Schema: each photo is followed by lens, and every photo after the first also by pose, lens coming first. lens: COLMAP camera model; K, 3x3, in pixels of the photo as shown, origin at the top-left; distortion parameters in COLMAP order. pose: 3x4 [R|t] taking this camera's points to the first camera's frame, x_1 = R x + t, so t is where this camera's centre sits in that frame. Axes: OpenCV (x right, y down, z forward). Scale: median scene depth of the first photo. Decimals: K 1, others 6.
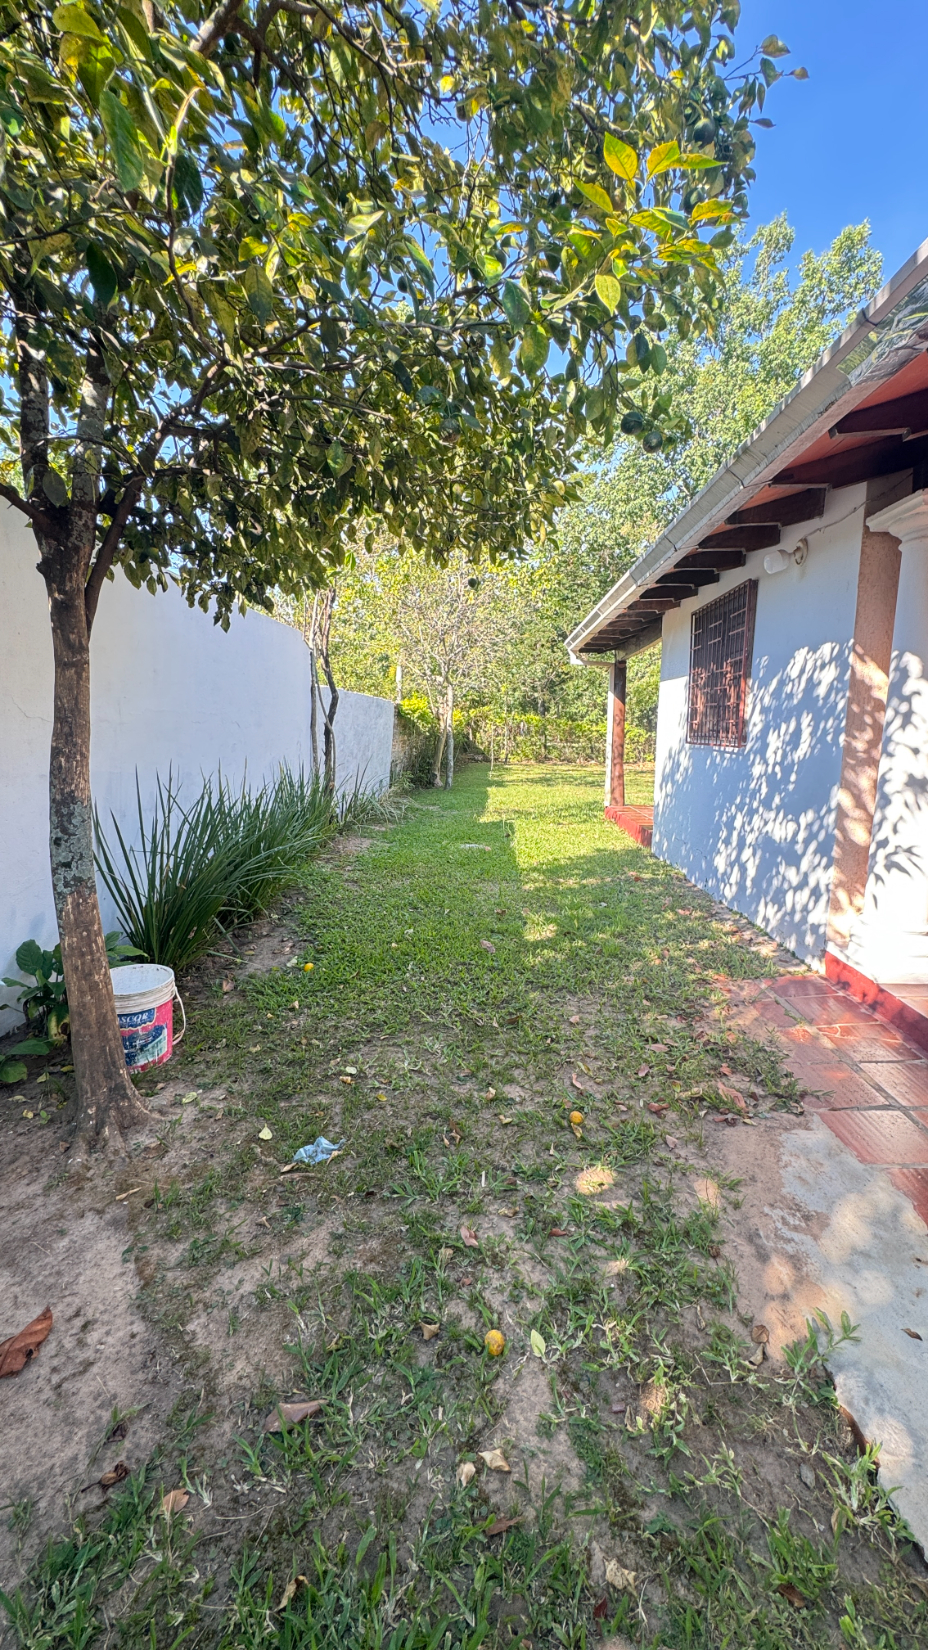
lens RADIAL K [[659.3, 0, 467.5], [0, 659.3, 828.6], [0, 0, 1]] dist [-0.002023, 0.000006]
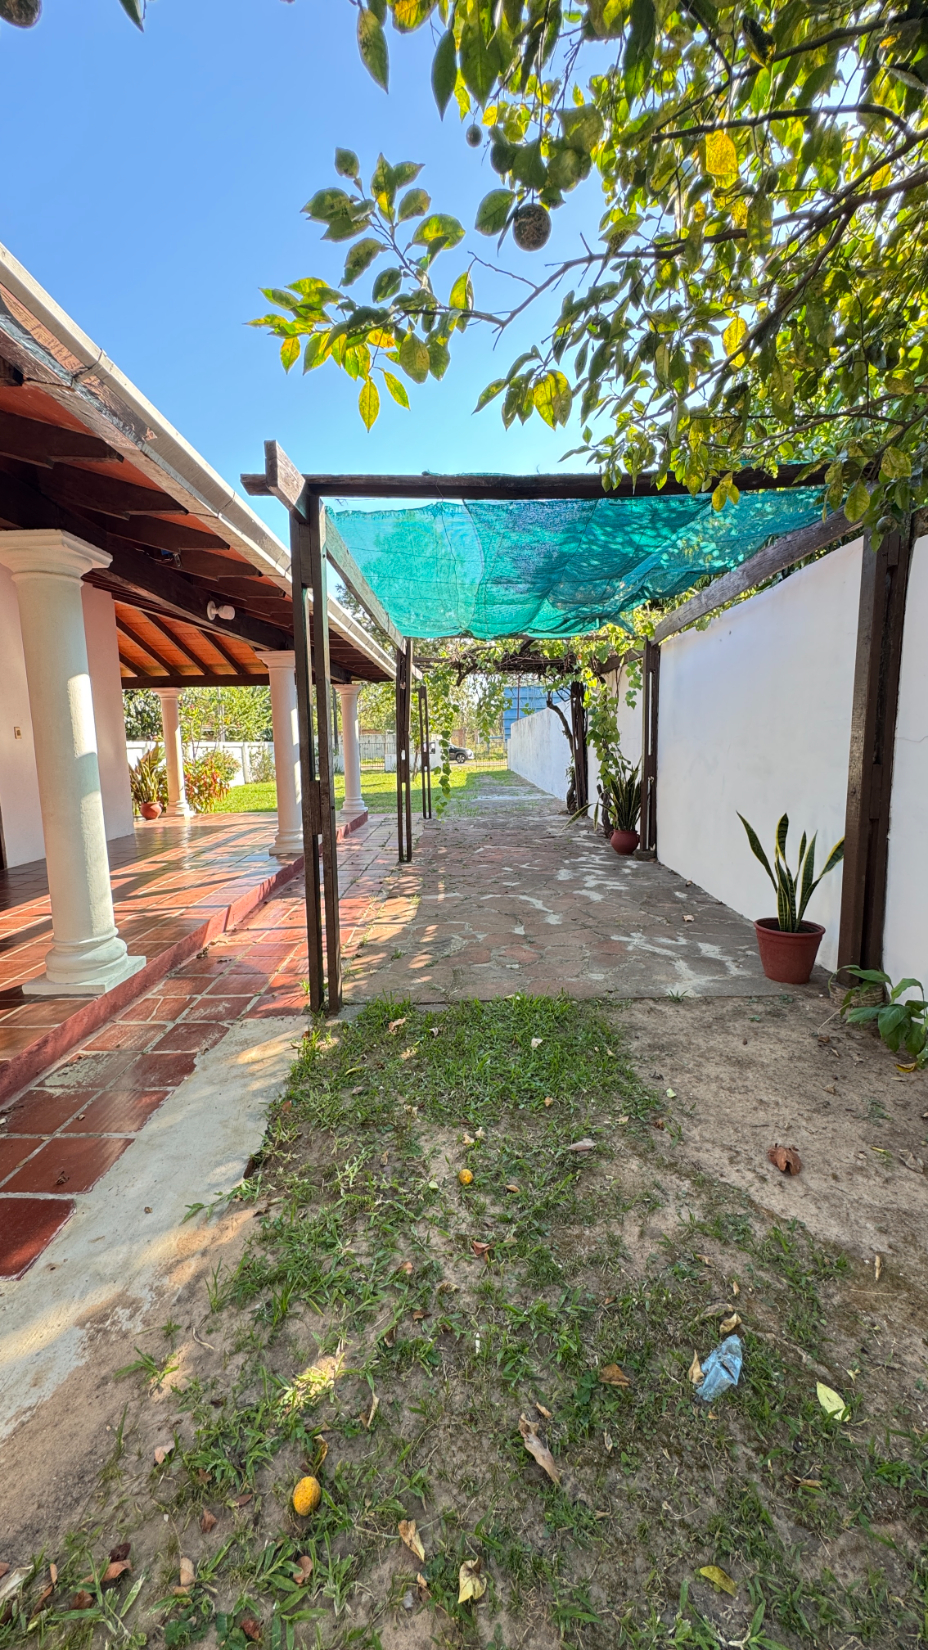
lens RADIAL K [[659.3, 0, 464.8], [0, 659.3, 826.5], [0, 0, 1]] dist [-0.002023, 0.000006]
pose [[-0.999221, 0.016400, -0.035897, 0.067809], [0.005458, 0.958255, 0.285863, -0.299580], [0.039087, 0.285445, -0.957598, 1.824355]]
